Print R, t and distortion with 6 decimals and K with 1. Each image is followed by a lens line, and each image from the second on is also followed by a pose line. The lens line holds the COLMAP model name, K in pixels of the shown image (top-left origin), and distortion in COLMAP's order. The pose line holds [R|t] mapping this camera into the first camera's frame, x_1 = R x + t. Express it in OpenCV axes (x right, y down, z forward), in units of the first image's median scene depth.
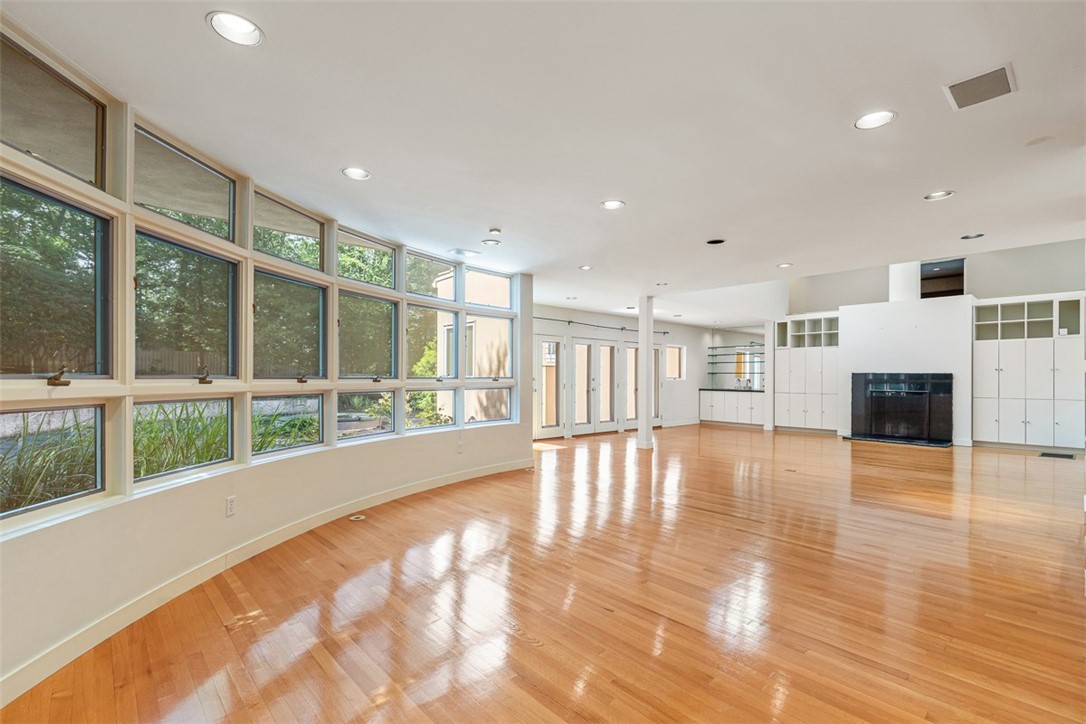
lens RADIAL K [[490.7, 0, 542.9], [0, 490.7, 371.8], [0, 0, 1]] dist [0.010475, -0.001375]
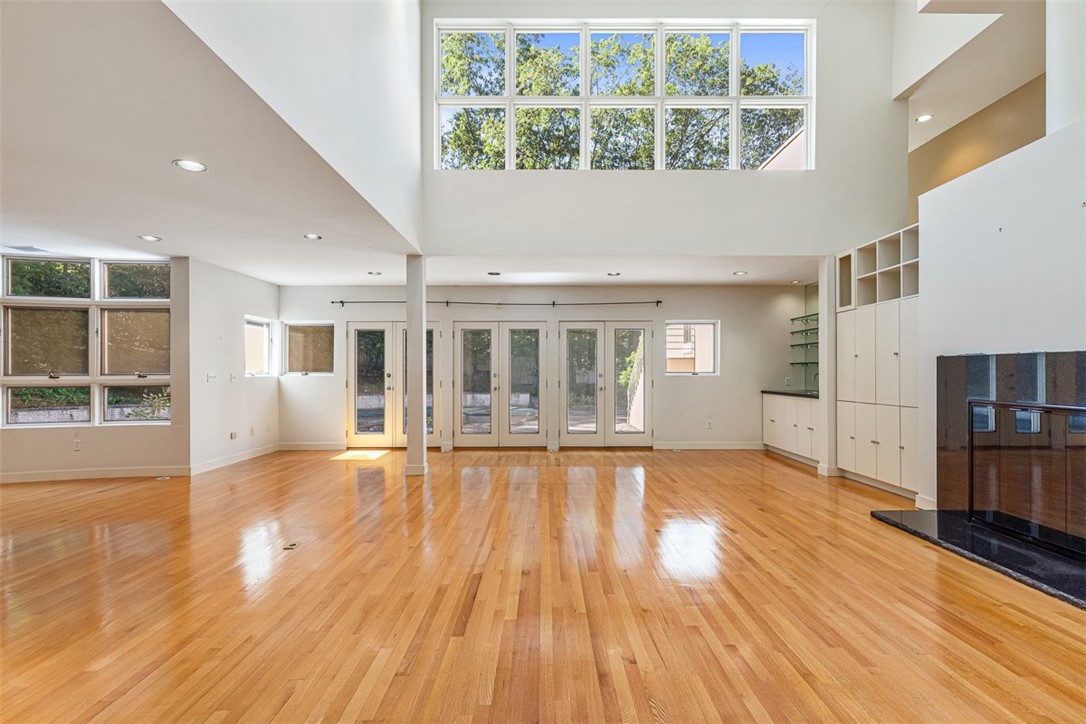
lens RADIAL K [[490.7, 0, 545.8], [0, 490.7, 370.5], [0, 0, 1]] dist [0.010475, -0.001375]
pose [[0.732923, -0.013526, -0.680177, 0.657066], [0.015160, 0.999879, -0.003549, 0.010734], [0.680142, -0.007710, 0.733040, 0.489357]]
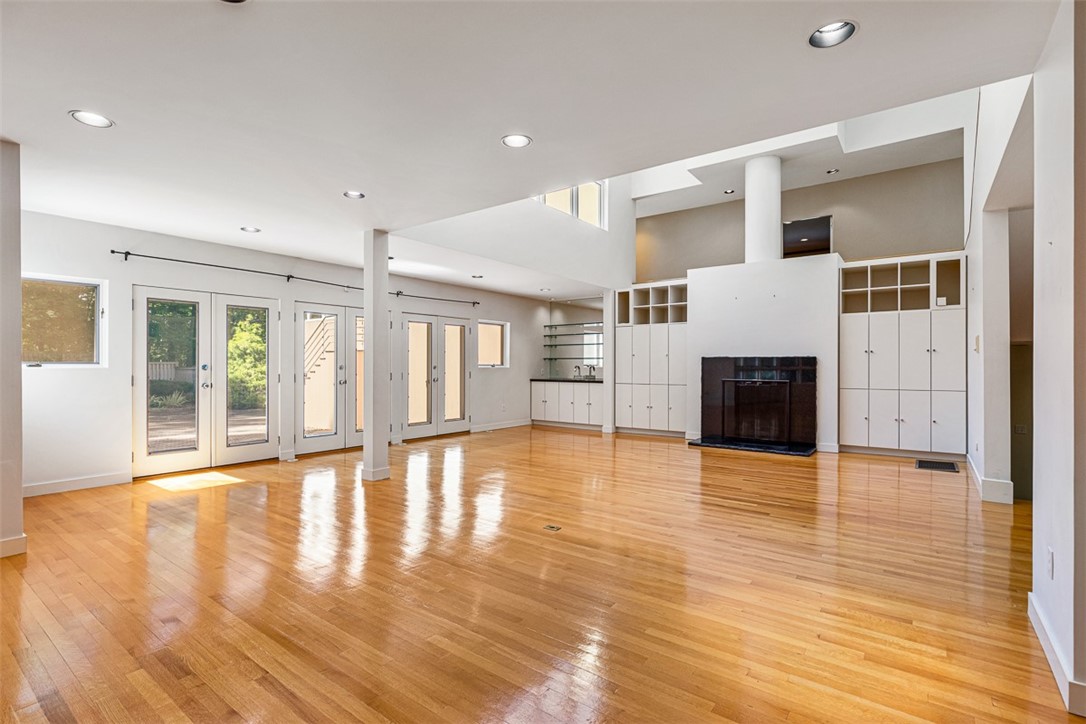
lens RADIAL K [[512.2, 0, 542.5], [0, 512.2, 361.5], [0, 0, 1]] dist [0.008682, -0.001916]
pose [[0.982501, -0.004460, 0.186205, 0.234475], [0.003748, 0.999984, 0.004177, 0.004917], [-0.186220, -0.003406, 0.982502, 0.264134]]
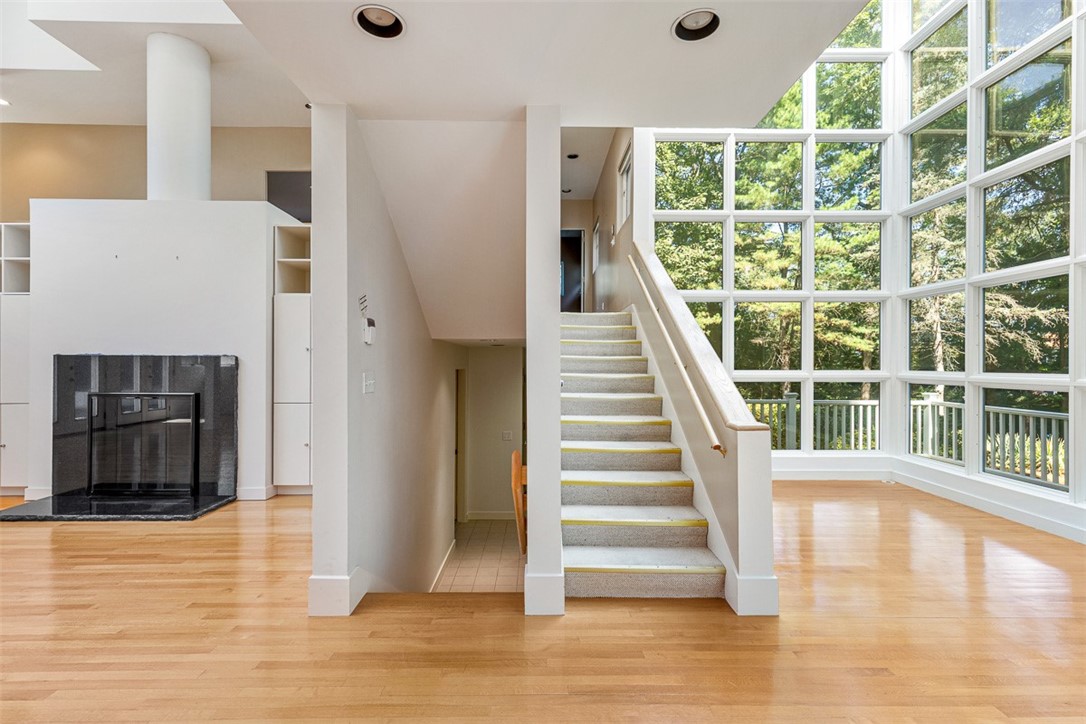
lens RADIAL K [[490.7, 0, 540.0], [0, 490.7, 359.9], [0, 0, 1]] dist [0.010475, -0.001375]
pose [[0.681729, -0.006703, 0.731574, 0.591479], [-0.001931, 0.999938, 0.010961, 0.002113], [-0.731603, -0.008885, 0.681673, 0.389431]]
